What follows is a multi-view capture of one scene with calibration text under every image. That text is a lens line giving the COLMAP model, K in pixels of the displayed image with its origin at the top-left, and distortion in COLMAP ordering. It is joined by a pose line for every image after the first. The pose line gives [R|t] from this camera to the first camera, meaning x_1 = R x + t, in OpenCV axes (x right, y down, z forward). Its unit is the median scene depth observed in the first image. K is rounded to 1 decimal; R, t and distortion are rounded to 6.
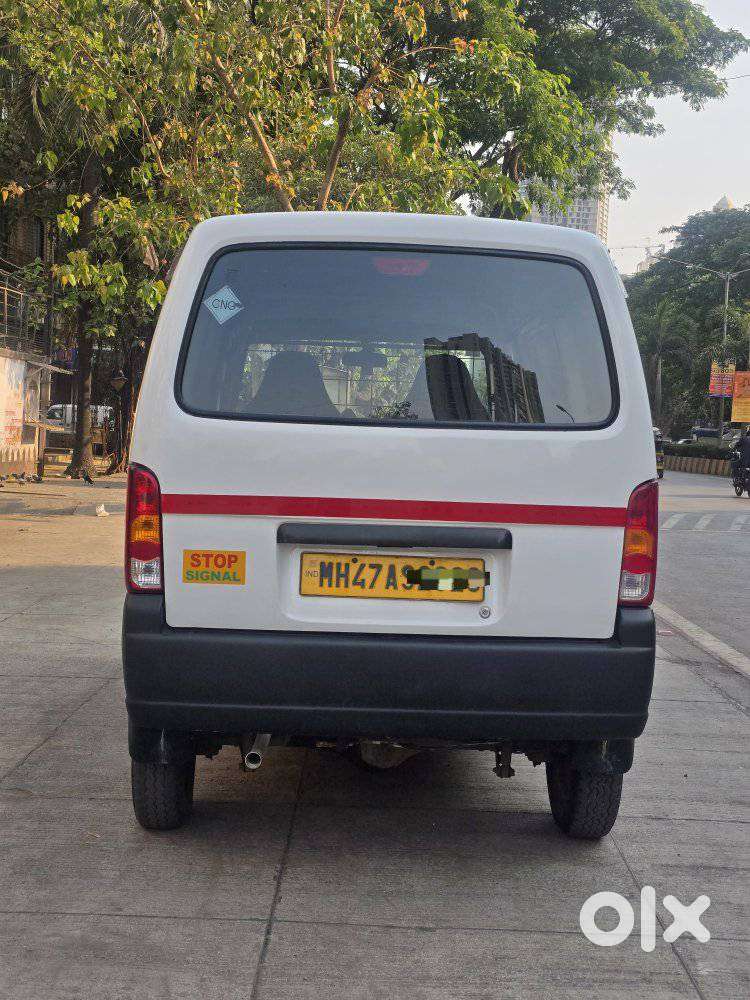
lens RADIAL K [[1355.2, 0, 365.3], [0, 1355.2, 488.4], [0, 0, 1]] dist [0.034762, 0.000000]
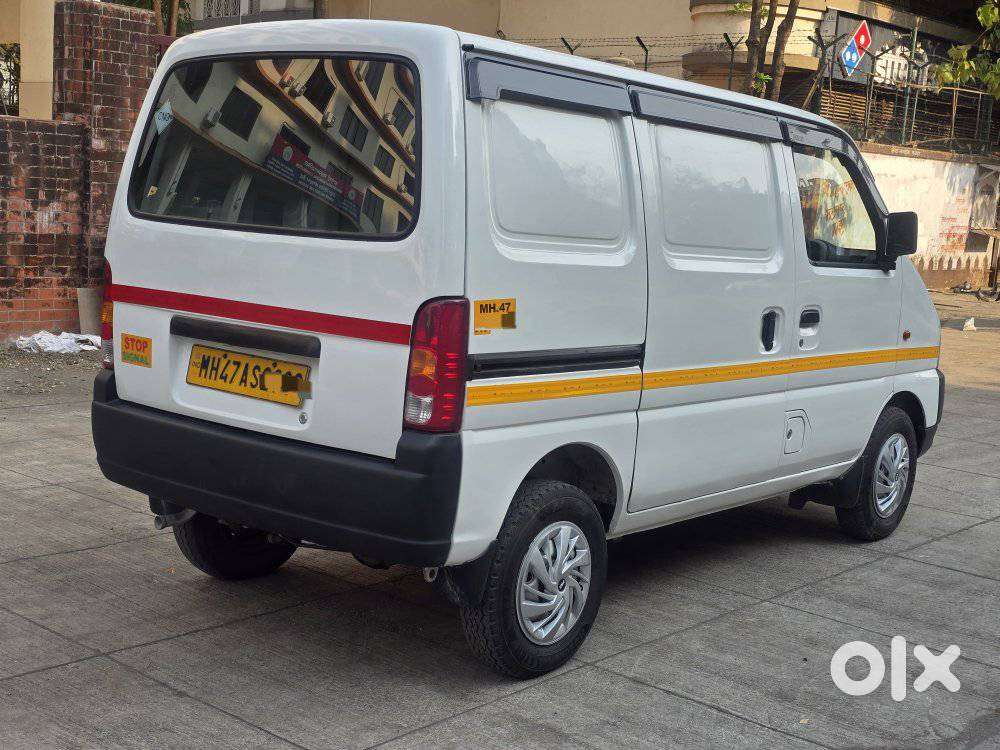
lens RADIAL K [[1355.2, 0, 489.7], [0, 1355.2, 410.5], [0, 0, 1]] dist [0.034762, 0.000000]
pose [[0.755710, 0.112847, -0.645111, 0.851826], [-0.057424, 0.992667, 0.106375, -0.030522], [0.652384, -0.043344, 0.756648, 0.321324]]
